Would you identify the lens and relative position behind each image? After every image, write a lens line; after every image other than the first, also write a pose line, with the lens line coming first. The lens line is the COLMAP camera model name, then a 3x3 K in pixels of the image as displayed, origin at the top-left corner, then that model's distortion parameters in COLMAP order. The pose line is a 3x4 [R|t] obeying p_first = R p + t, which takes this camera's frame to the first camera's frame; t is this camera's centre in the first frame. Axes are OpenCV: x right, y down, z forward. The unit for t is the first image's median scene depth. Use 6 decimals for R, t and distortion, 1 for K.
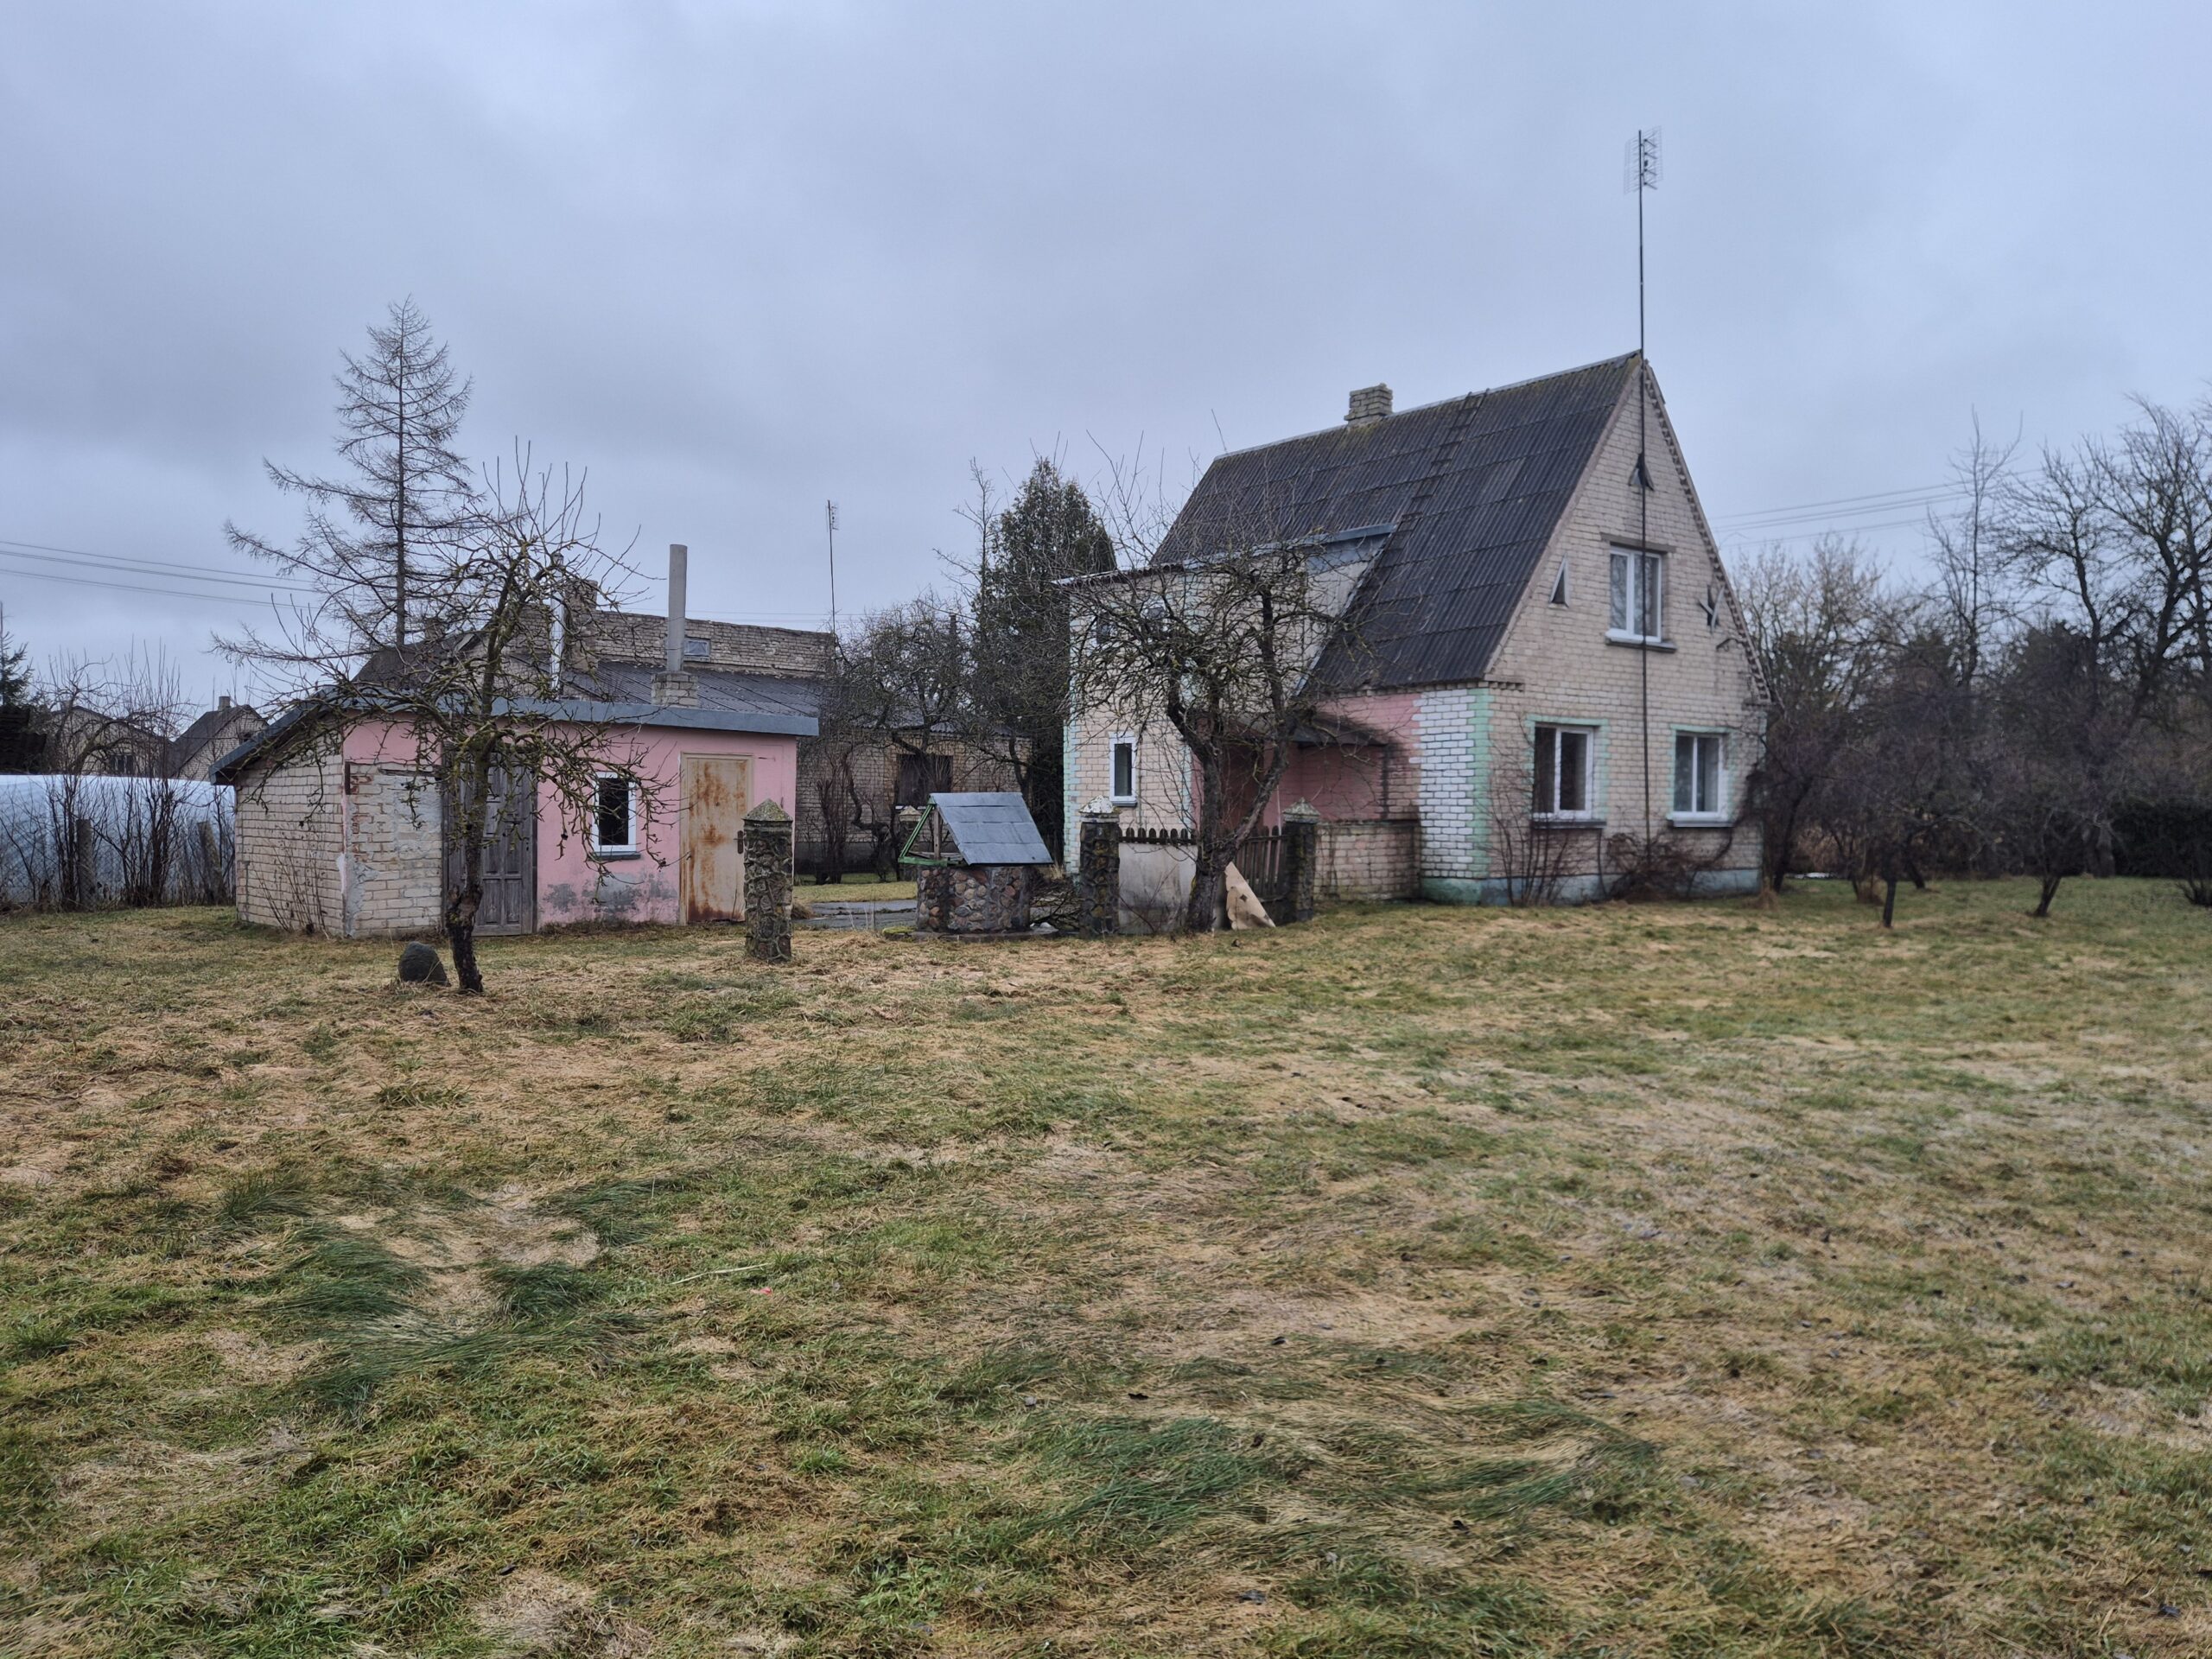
lens RADIAL K [[1606.2, 0, 1099.6], [0, 1606.2, 844.7], [0, 0, 1]] dist [0.083435, -0.080708]
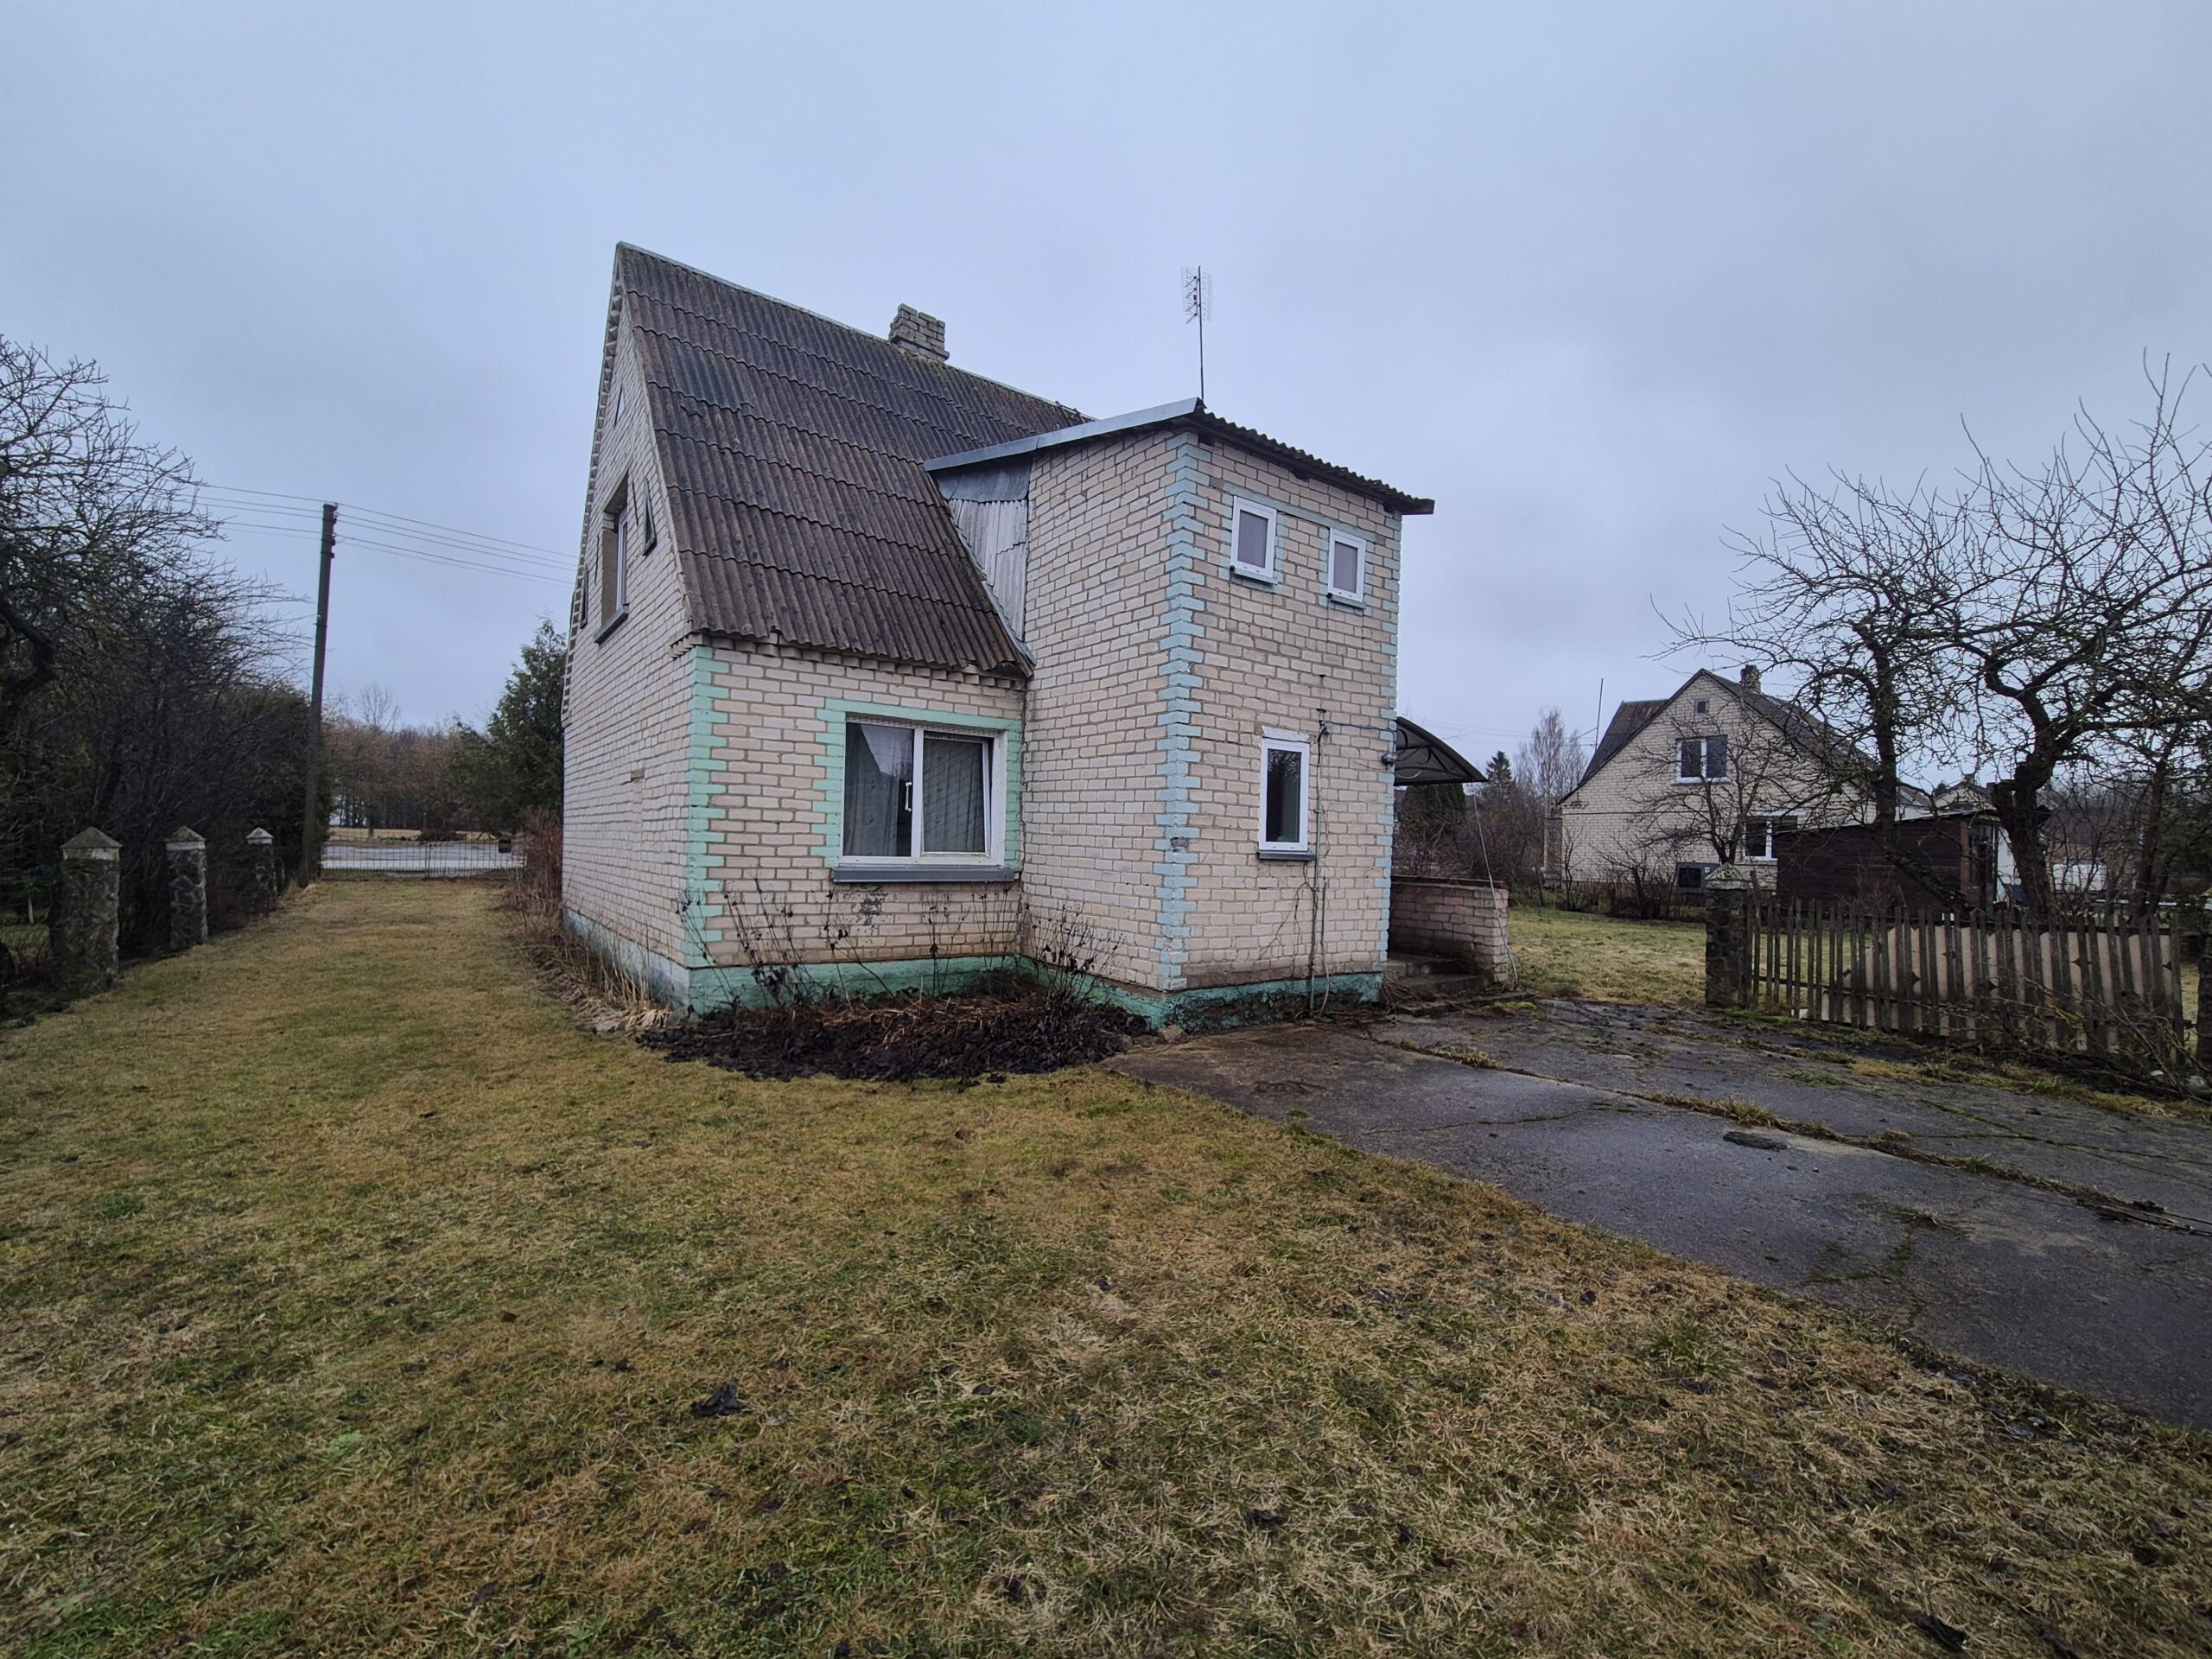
lens RADIAL K [[907.2, 0, 1103.1], [0, 907.2, 842.4], [0, 0, 1]] dist [-0.004006, 0.002450]
pose [[0.063231, 0.006169, 0.997980, -0.400143], [-0.006611, 0.999962, -0.005763, -0.035319], [-0.997977, -0.006234, 0.063269, 1.323457]]
